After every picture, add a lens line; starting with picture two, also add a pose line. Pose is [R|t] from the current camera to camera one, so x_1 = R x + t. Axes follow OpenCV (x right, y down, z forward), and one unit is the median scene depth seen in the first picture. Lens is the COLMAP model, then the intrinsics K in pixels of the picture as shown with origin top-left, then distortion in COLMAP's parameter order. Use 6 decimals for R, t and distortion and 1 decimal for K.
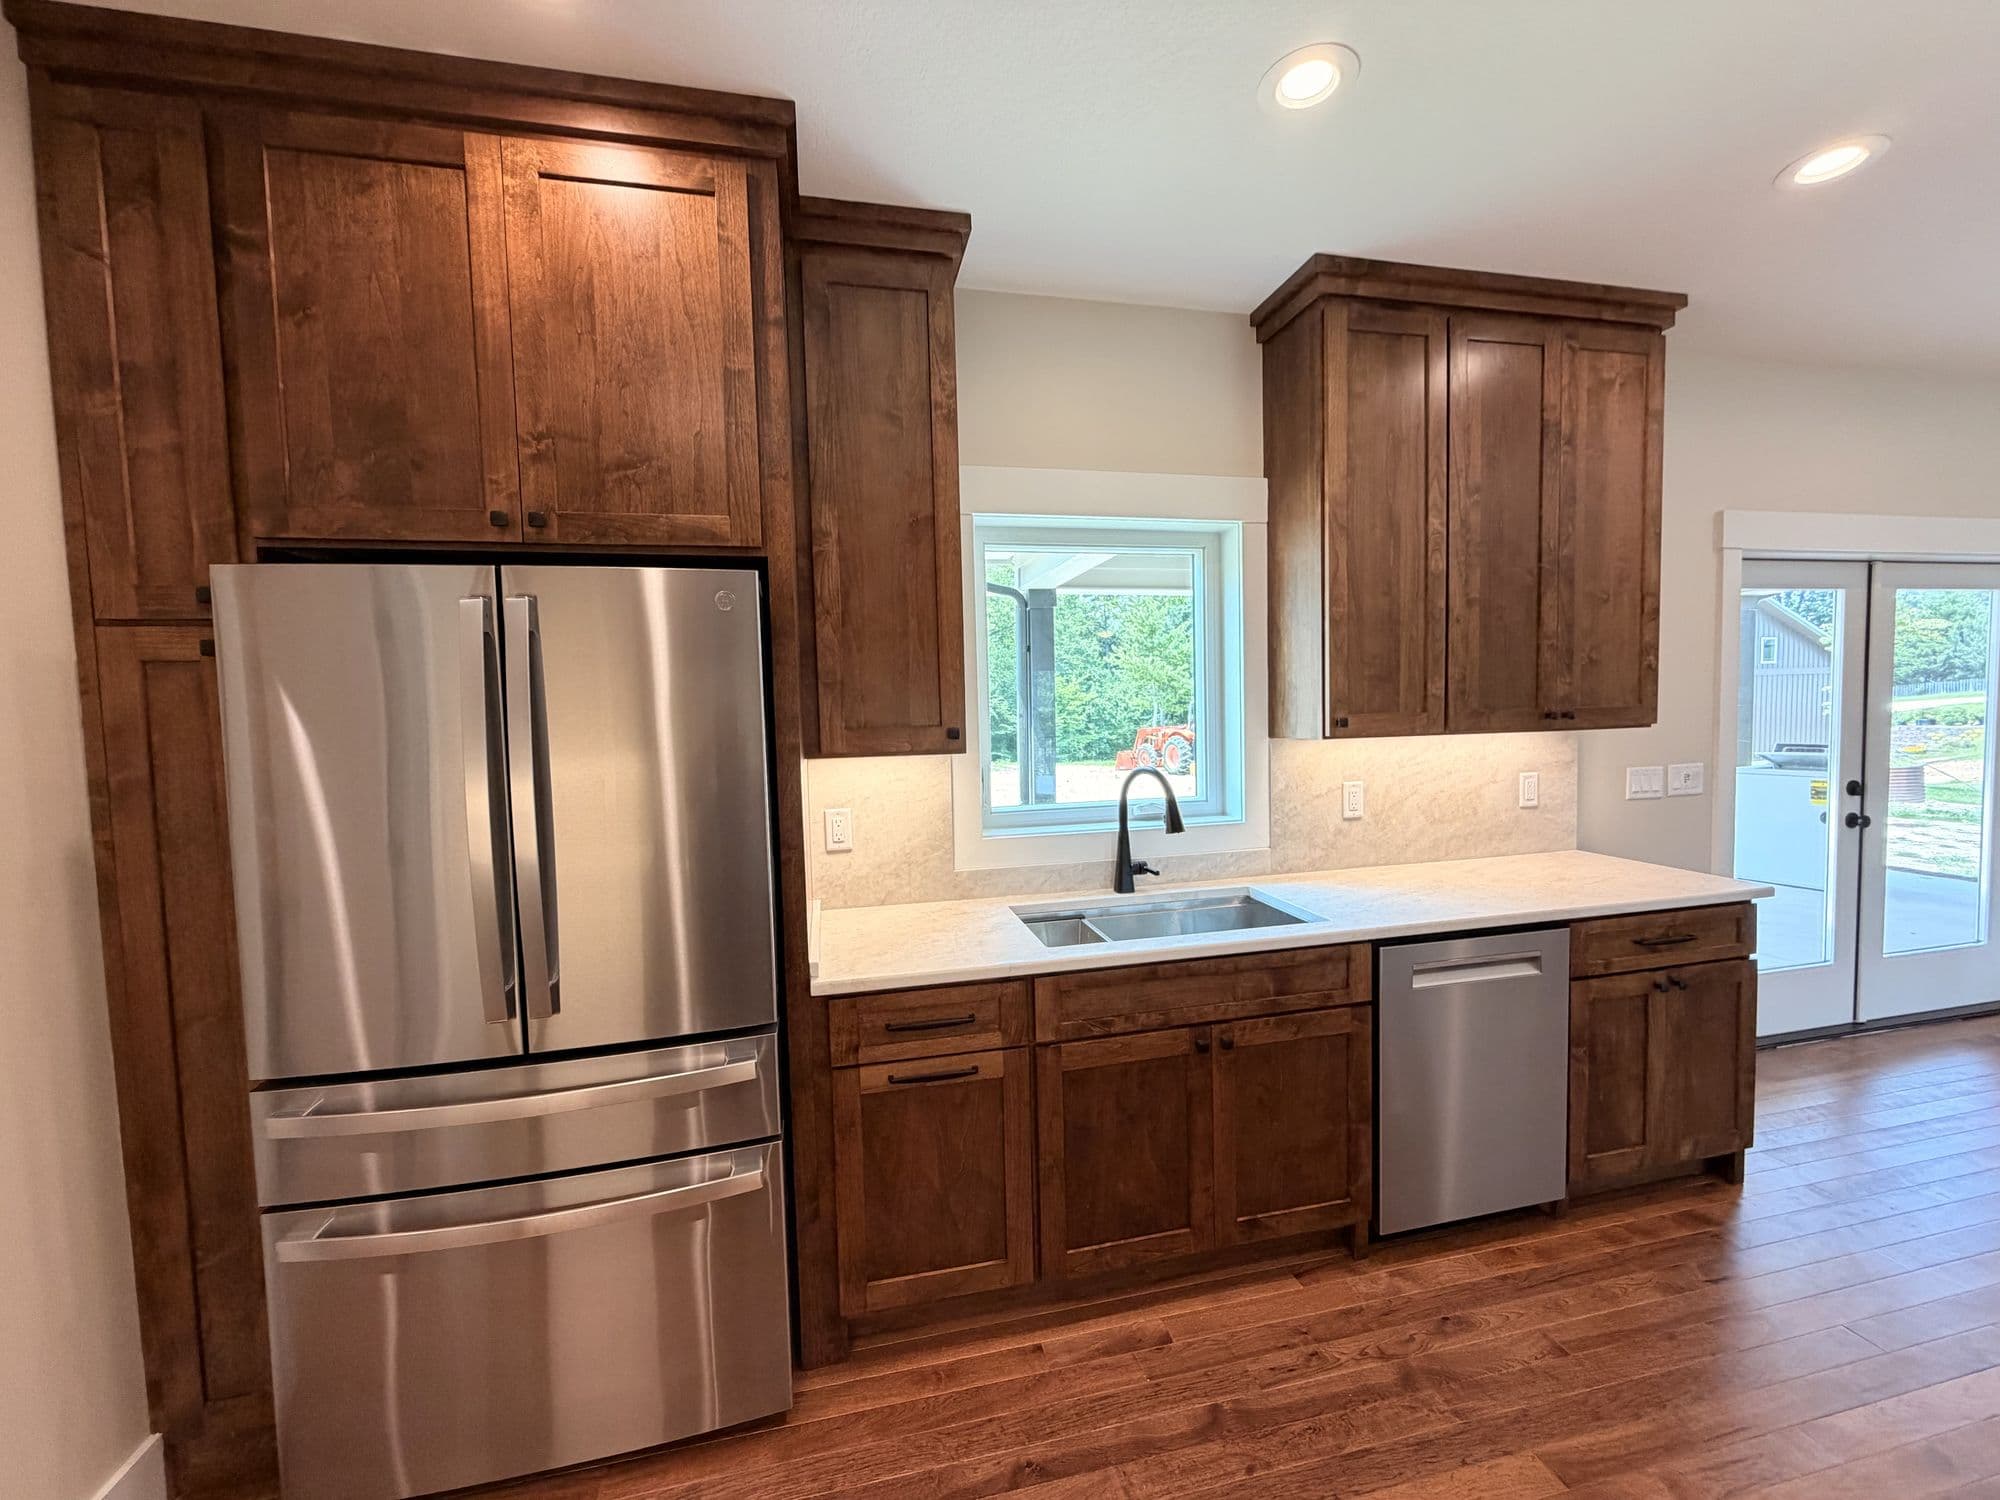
lens RADIAL K [[800.2, 0, 999.8], [0, 800.2, 746.2], [0, 0, 1]] dist [0.000500, -0.000031]
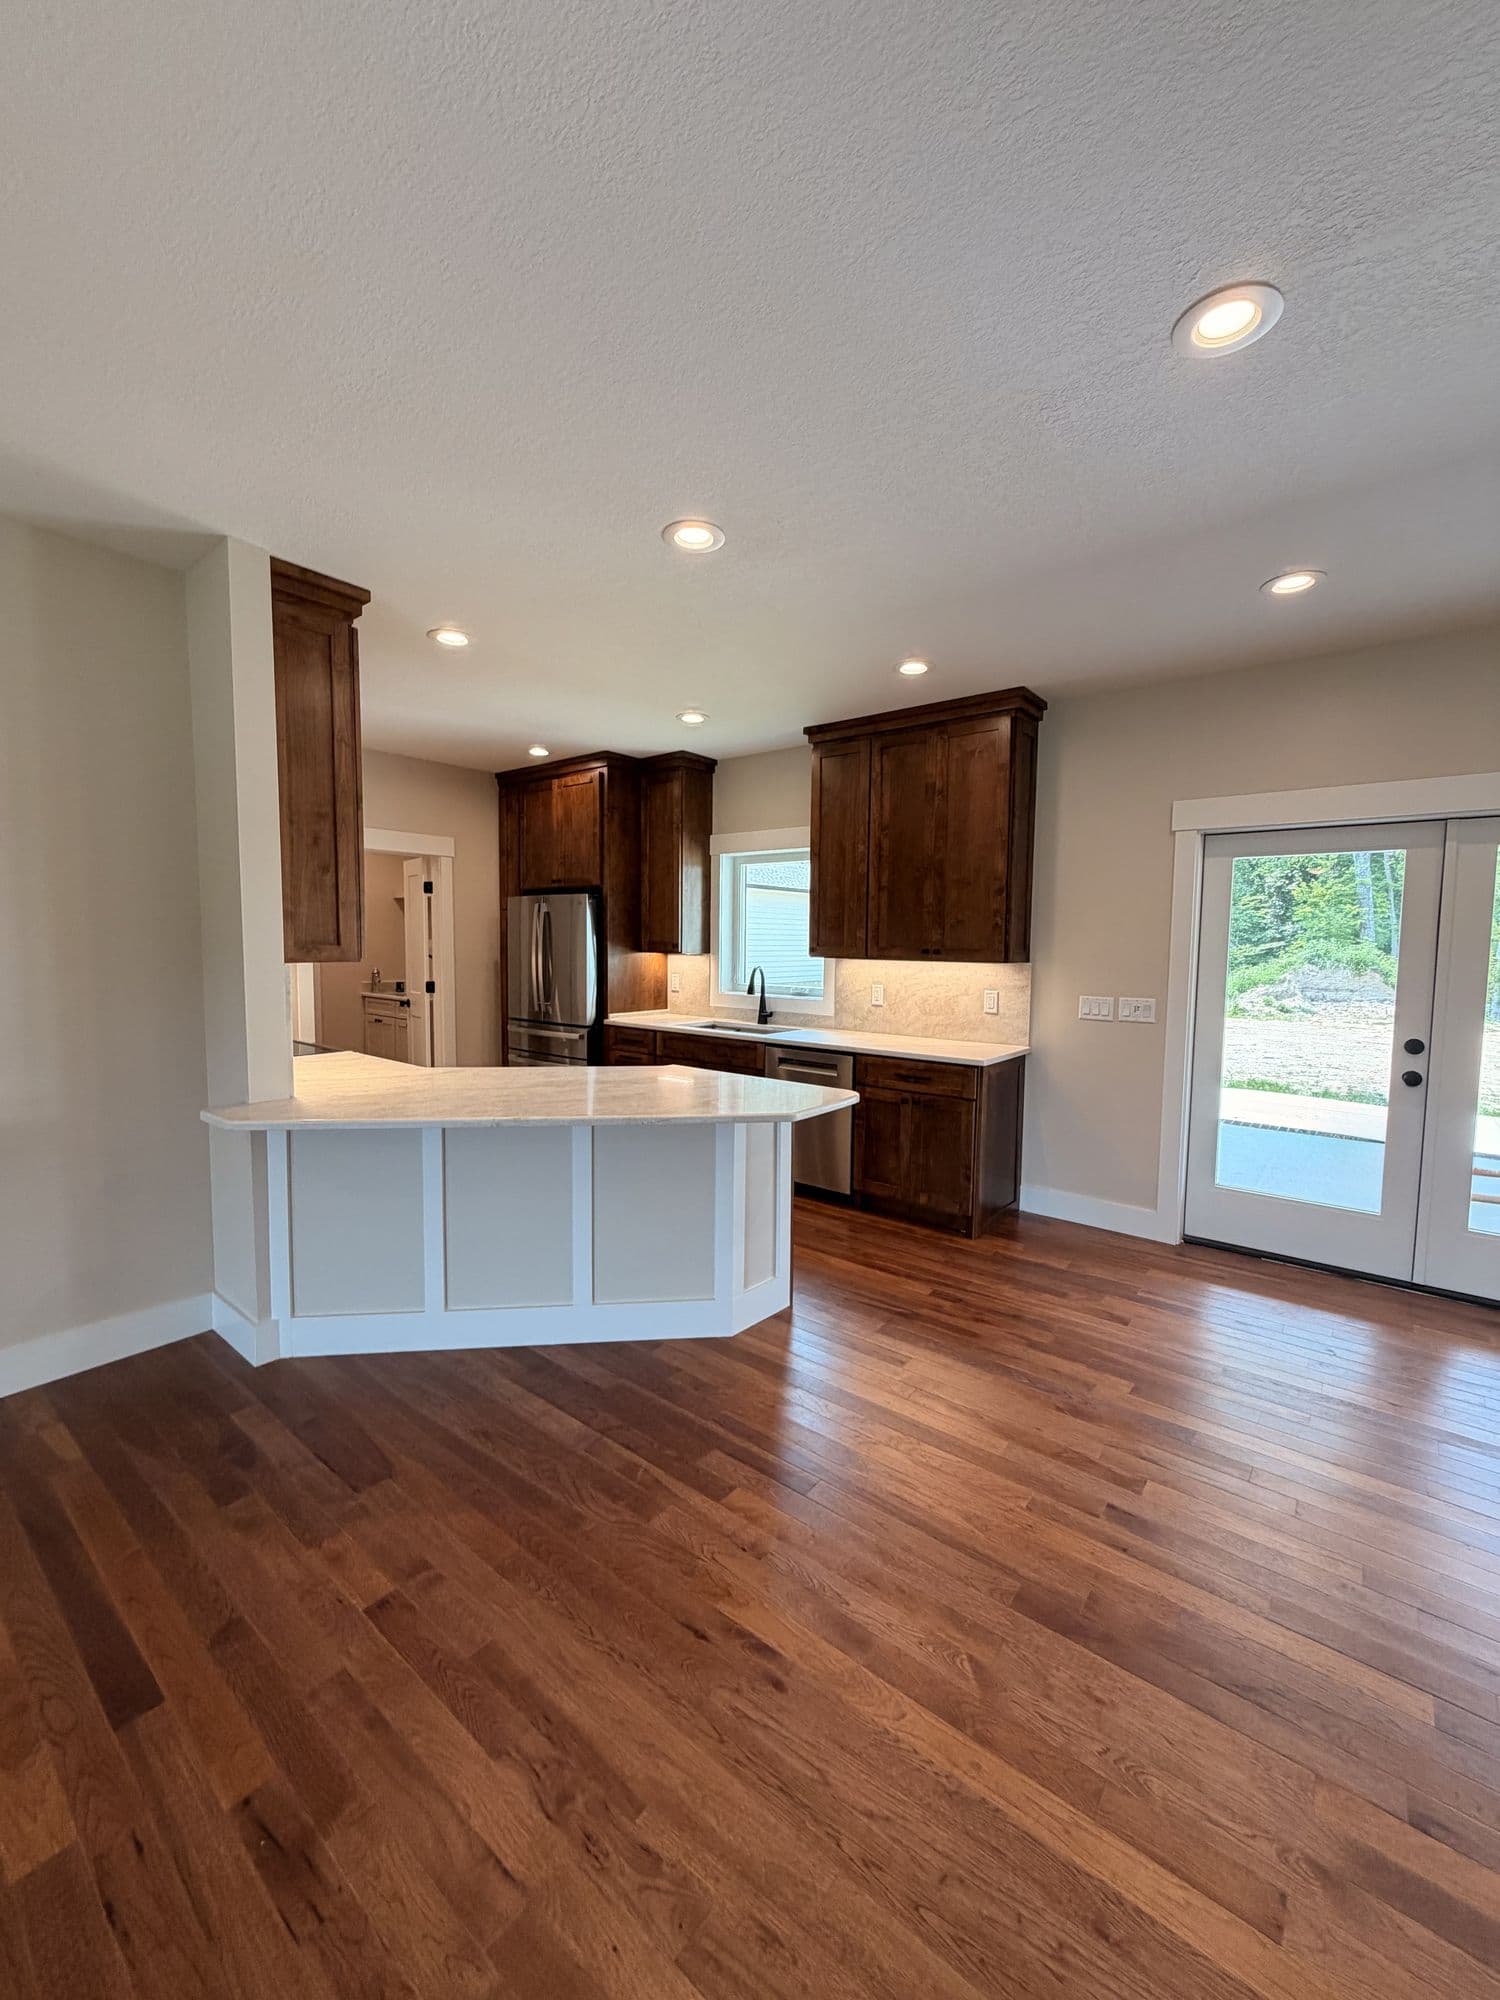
lens RADIAL K [[800.2, 0, 748.2], [0, 800.2, 1000.0], [0, 0, 1]] dist [0.000500, -0.000031]
pose [[0.619844, 0.092756, -0.779224, 1.829317], [-0.064278, 0.995654, 0.067389, -0.027248], [0.782088, 0.008317, 0.623113, -0.386865]]
